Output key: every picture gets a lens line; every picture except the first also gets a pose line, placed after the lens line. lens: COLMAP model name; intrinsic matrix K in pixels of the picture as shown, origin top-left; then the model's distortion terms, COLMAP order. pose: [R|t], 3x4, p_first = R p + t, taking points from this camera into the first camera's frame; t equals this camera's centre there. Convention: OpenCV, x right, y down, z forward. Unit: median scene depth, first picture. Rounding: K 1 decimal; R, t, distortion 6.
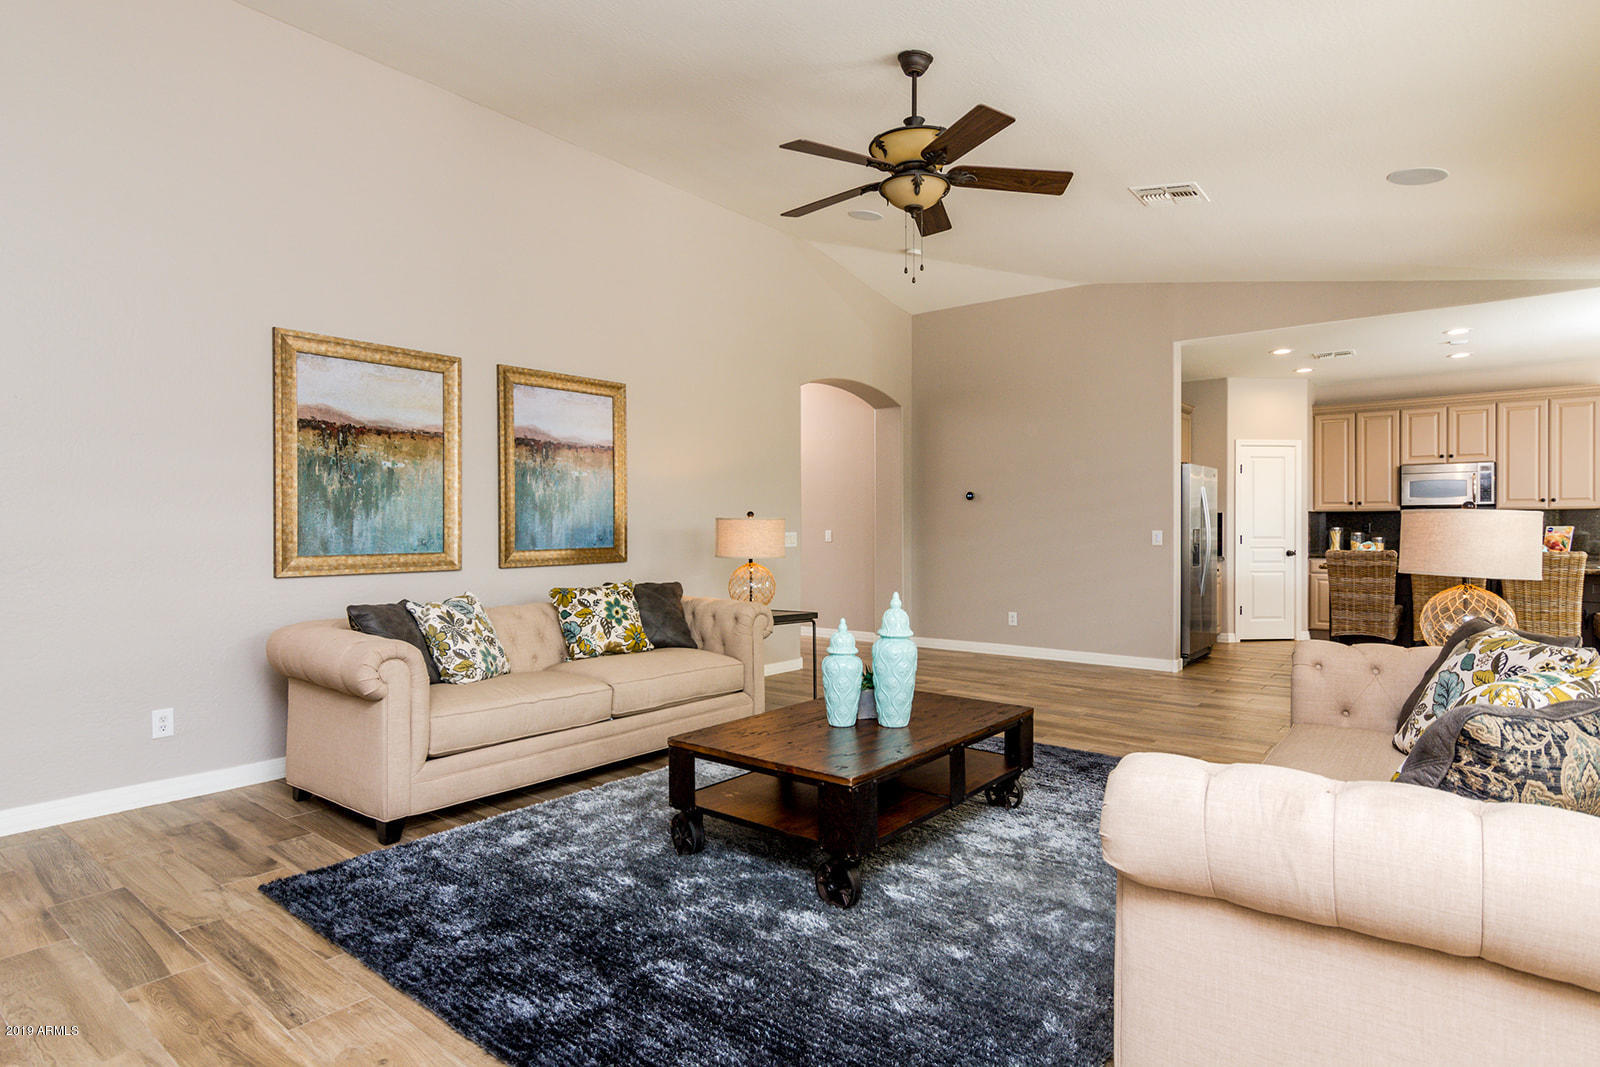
lens RADIAL K [[849.2, 0, 799.7], [0, 849.2, 526.6], [0, 0, 1]] dist [-0.000189, 0.001031]
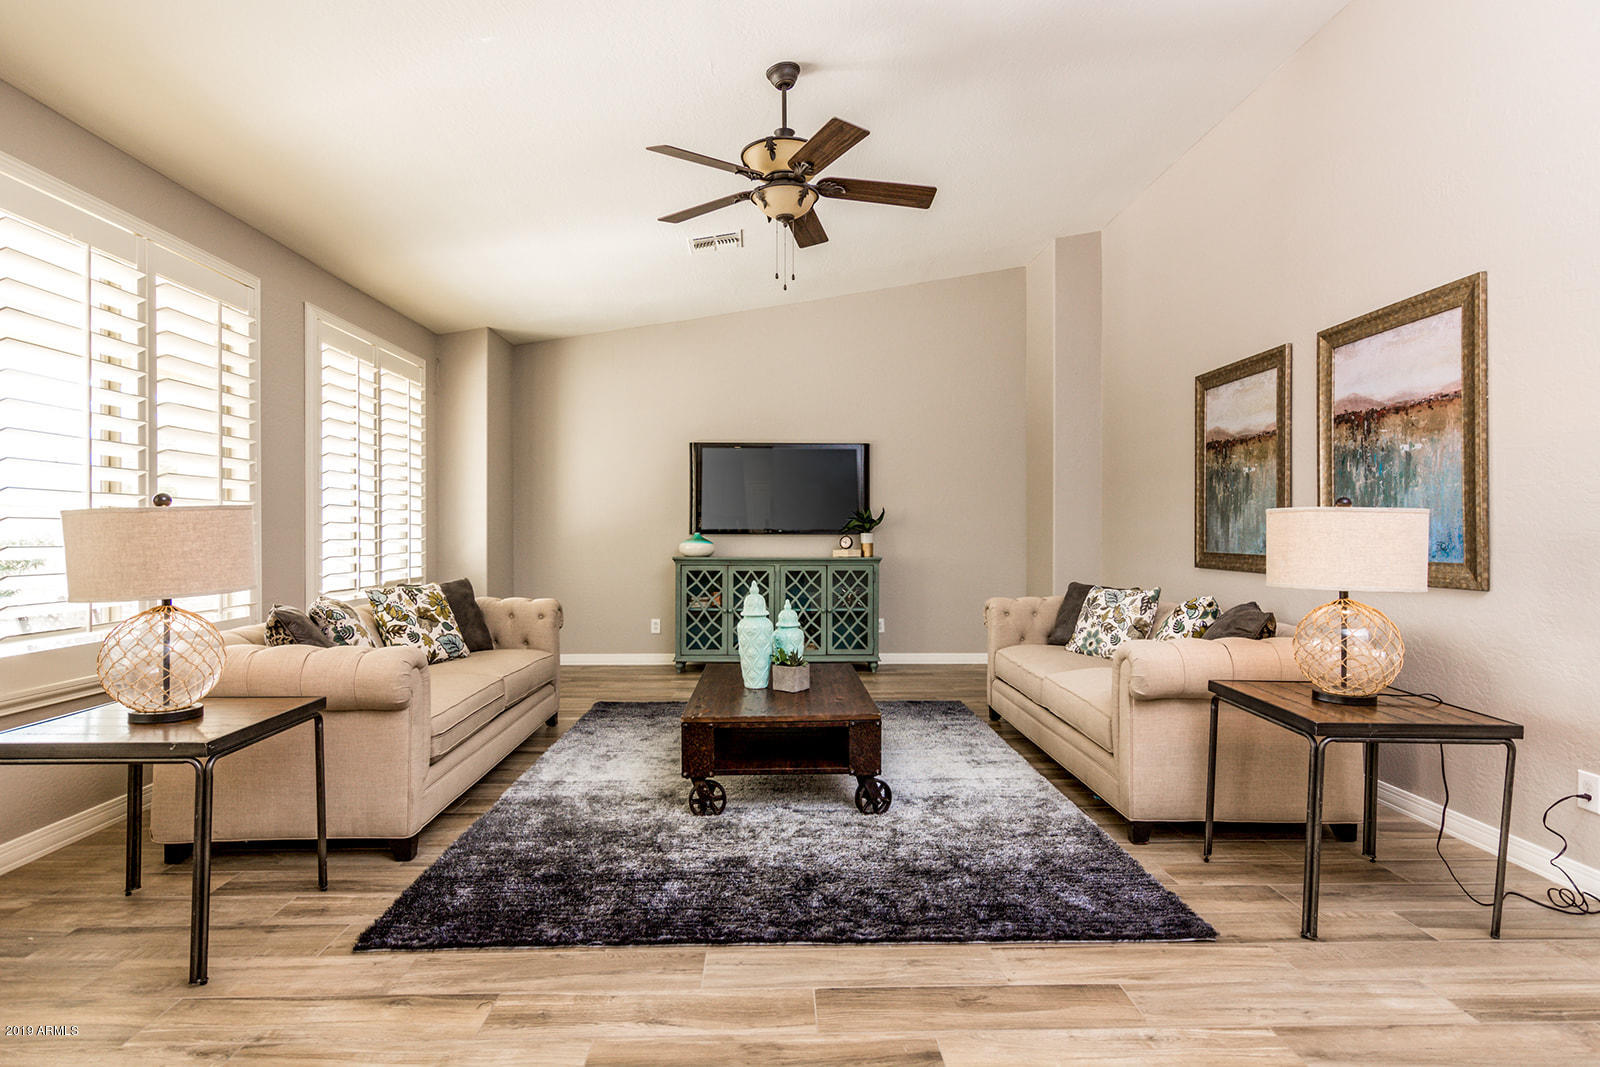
lens RADIAL K [[849.2, 0, 799.7], [0, 849.2, 526.6], [0, 0, 1]] dist [-0.000189, 0.001031]
pose [[-0.750202, 0.000188, -0.661209, 0.625909], [0.003406, 0.999988, -0.003580, -0.000481], [0.661200, -0.004938, -0.750193, 1.399500]]
